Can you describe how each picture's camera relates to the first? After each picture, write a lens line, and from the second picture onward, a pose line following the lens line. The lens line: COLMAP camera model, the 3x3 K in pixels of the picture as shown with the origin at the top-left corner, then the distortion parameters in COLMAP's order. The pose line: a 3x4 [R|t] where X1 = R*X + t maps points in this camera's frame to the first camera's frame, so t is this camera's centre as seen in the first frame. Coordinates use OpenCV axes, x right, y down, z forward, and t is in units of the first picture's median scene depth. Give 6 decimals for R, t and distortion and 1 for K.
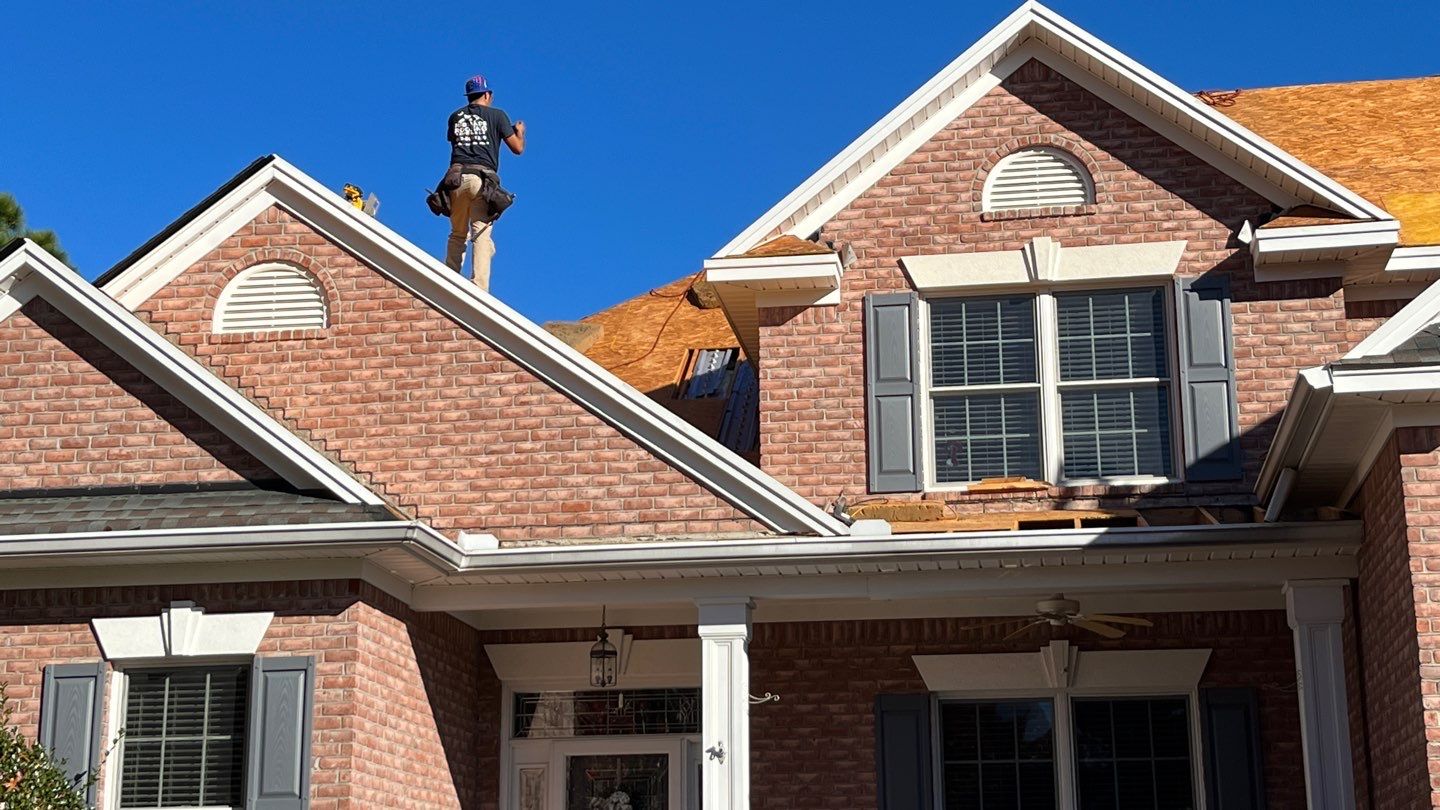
lens RADIAL K [[2094.1, 0, 720.0], [0, 2094.1, 405.0], [0, 0, 1]] dist [0.230598, -0.925200]
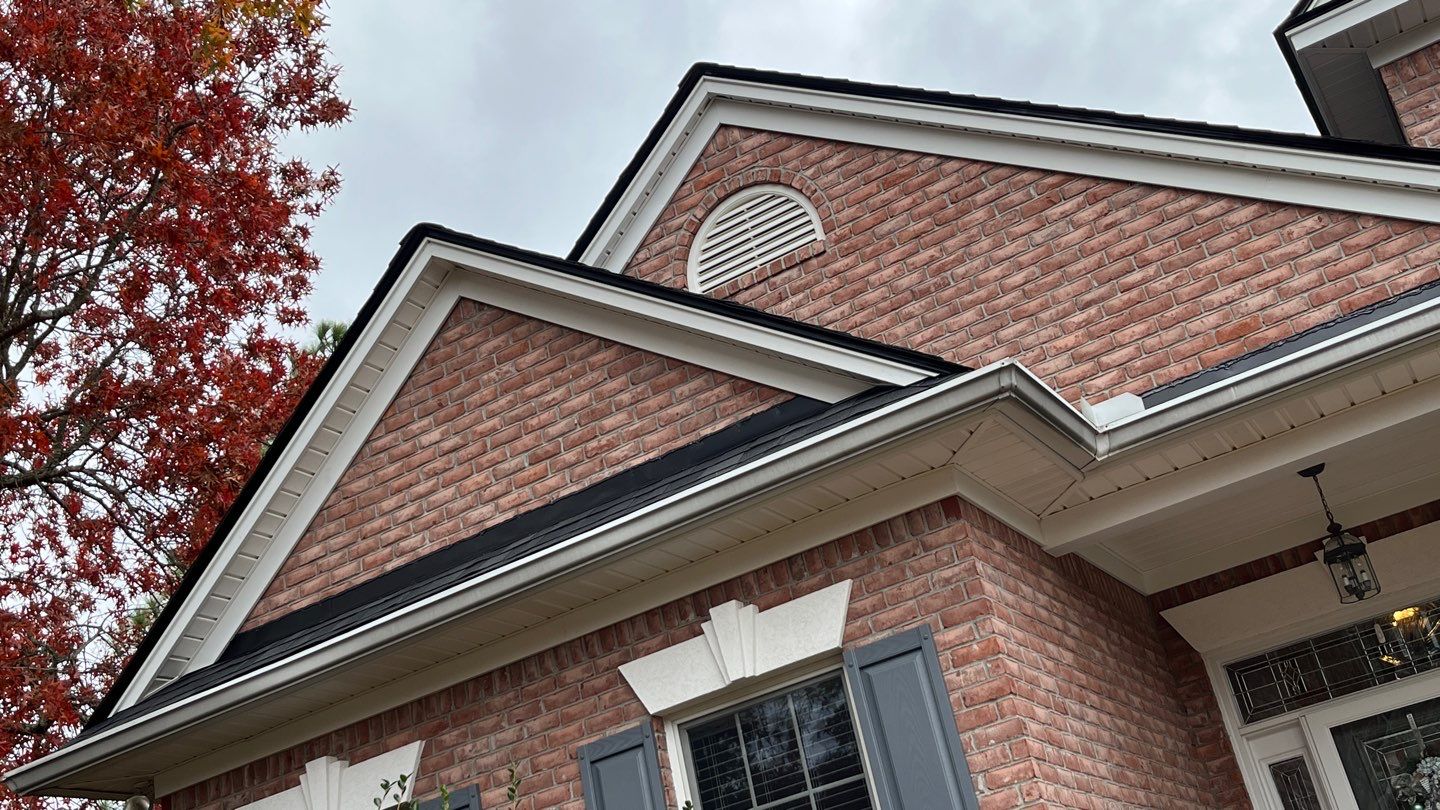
lens RADIAL K [[1594.0, 0, 720.0], [0, 1594.0, 405.0], [0, 0, 1]] dist [0.101064, -0.365252]
pose [[0.911533, -0.316405, -0.262671, -0.092281], [0.275261, 0.944005, -0.181894, 0.118043], [0.305515, 0.093499, 0.947586, 0.472551]]
